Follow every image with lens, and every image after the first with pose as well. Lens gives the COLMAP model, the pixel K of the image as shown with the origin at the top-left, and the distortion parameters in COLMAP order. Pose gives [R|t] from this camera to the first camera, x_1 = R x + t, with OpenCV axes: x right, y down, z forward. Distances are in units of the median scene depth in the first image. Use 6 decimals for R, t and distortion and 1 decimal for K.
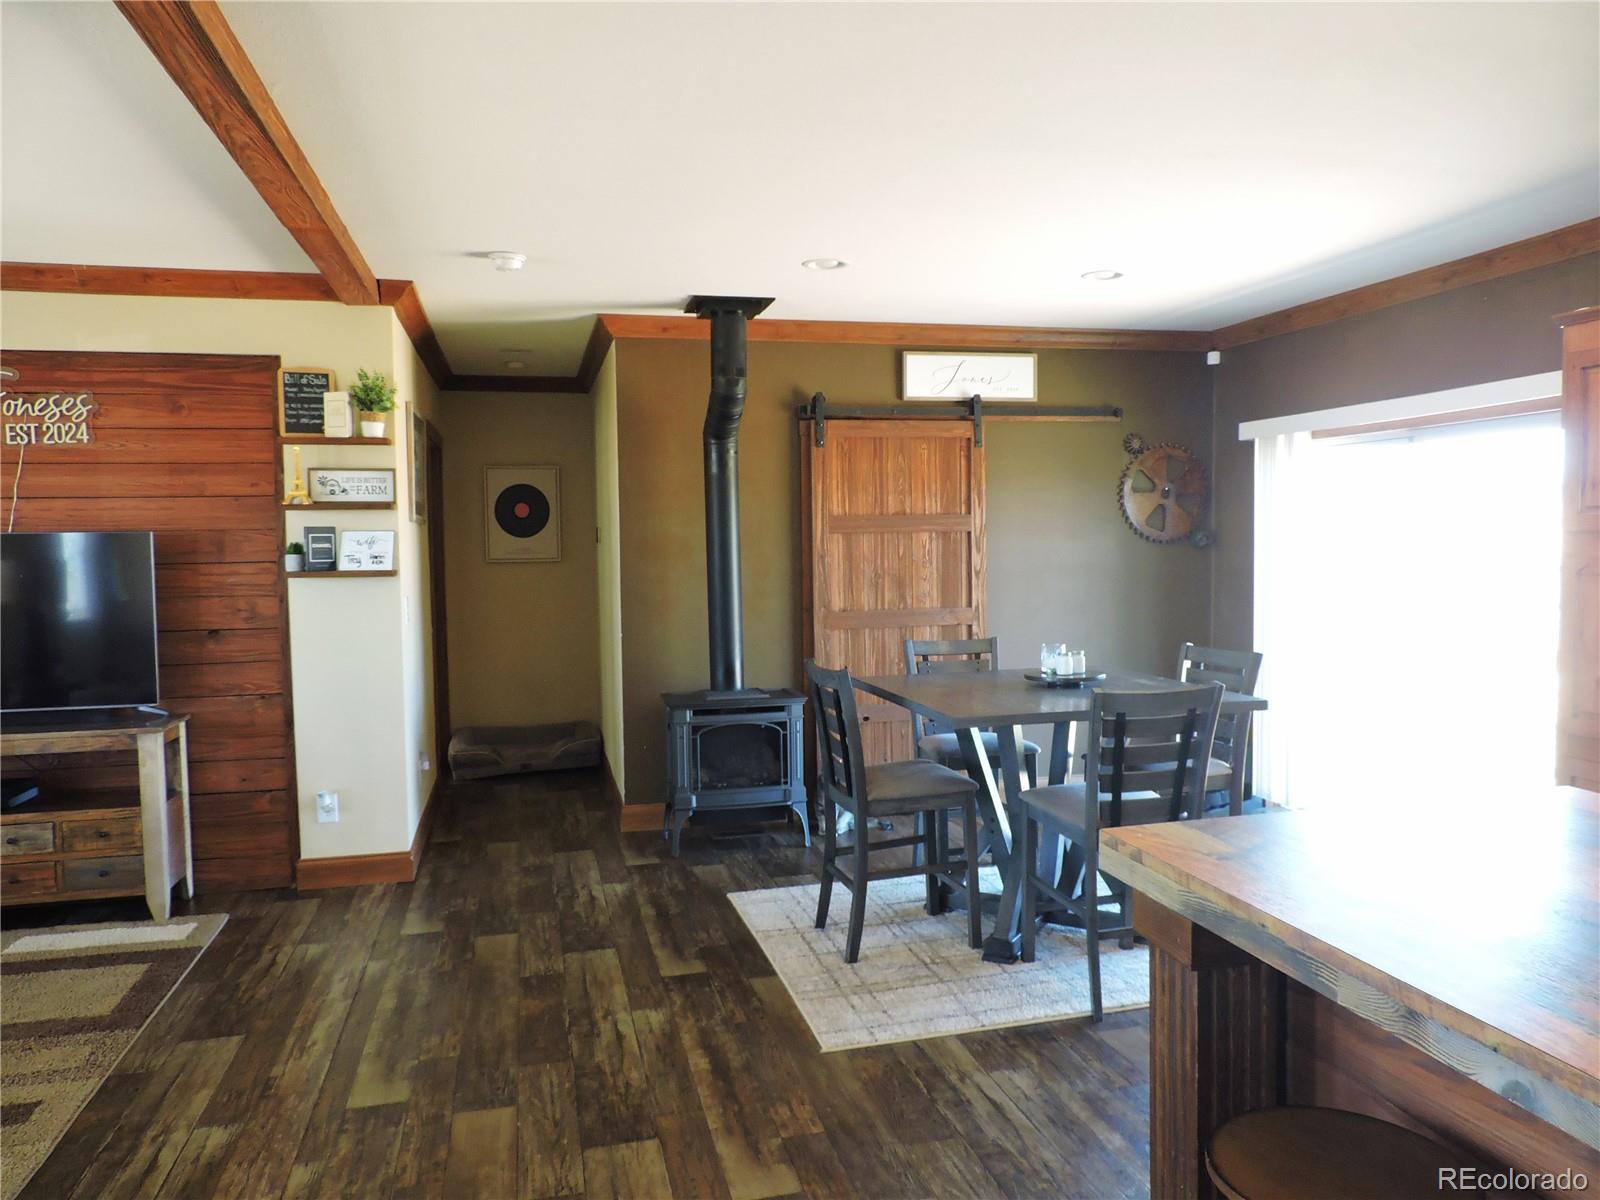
lens RADIAL K [[1146.0, 0, 800.0], [0, 1146.0, 600.0], [0, 0, 1]] dist [-0.014704, -0.001068]
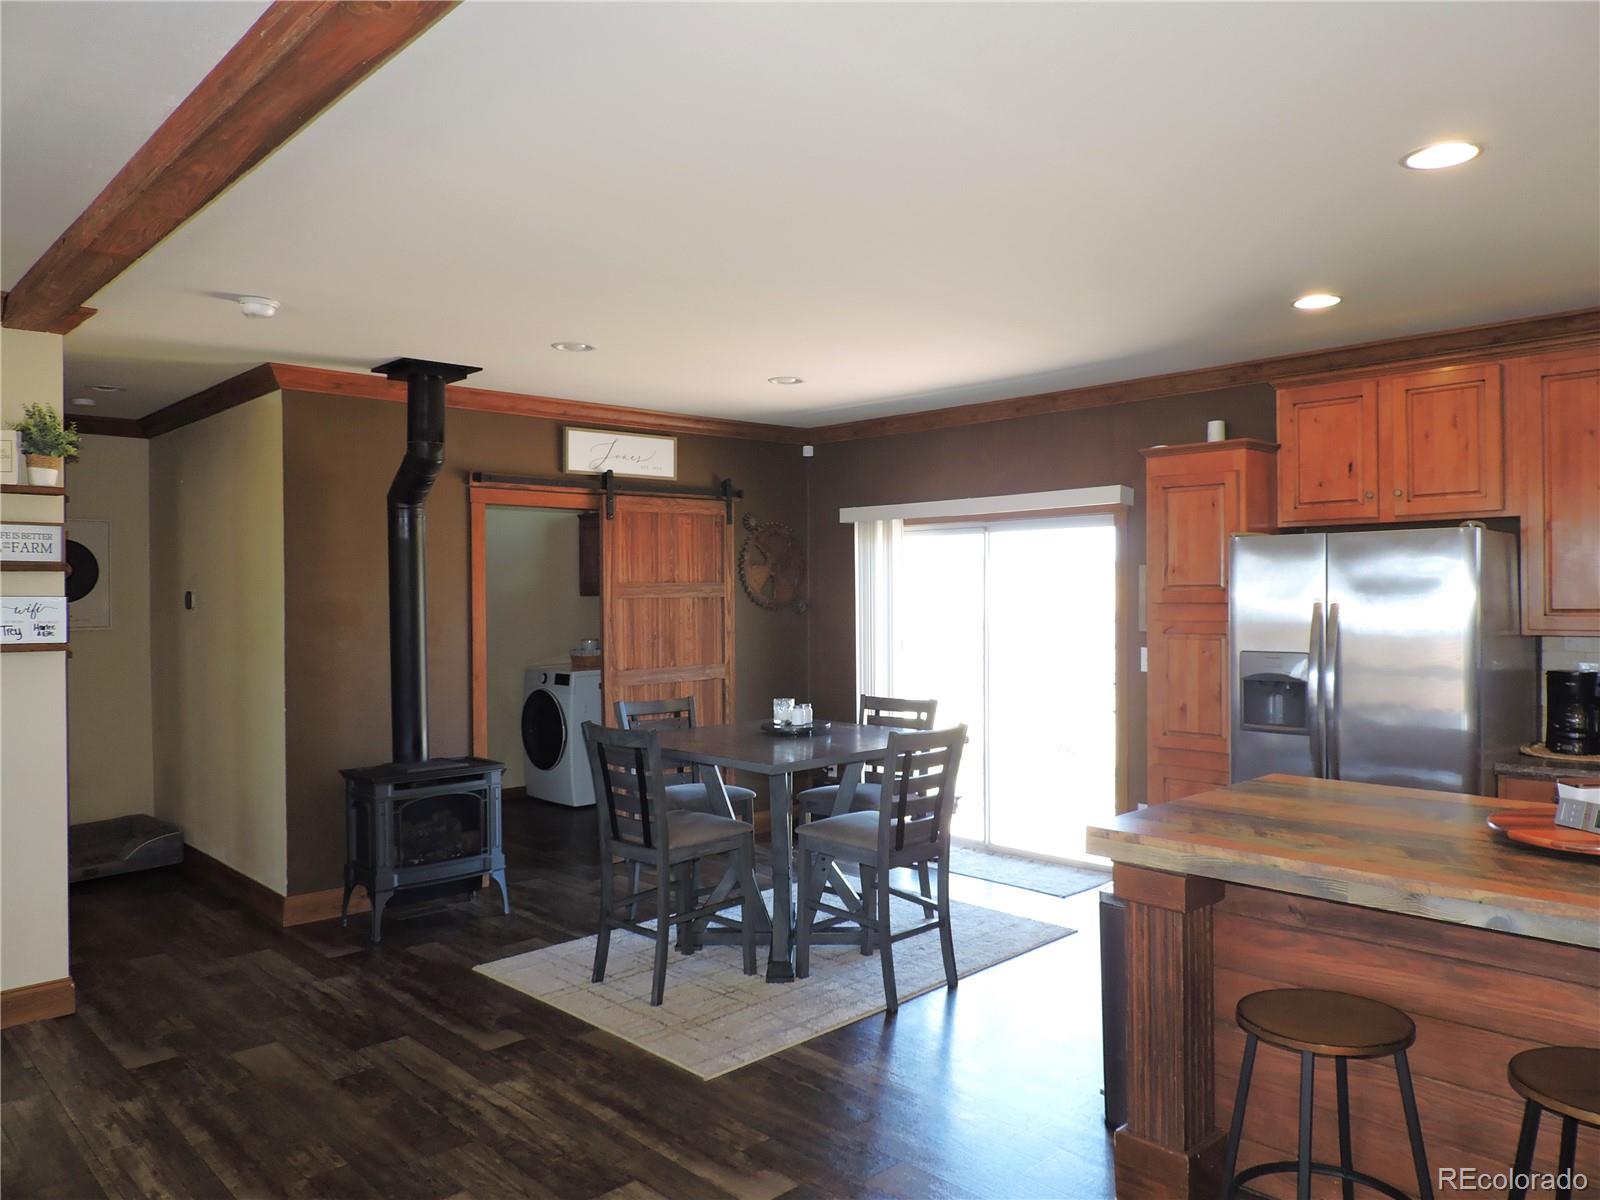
lens RADIAL K [[1151.6, 0, 800.0], [0, 1151.6, 600.0], [0, 0, 1]] dist [-0.010478, 0.000188]
pose [[0.866976, 0.003705, 0.498336, -0.306742], [0.023982, 0.998504, -0.049146, -0.002758], [-0.497772, 0.054560, 0.865590, -0.009716]]
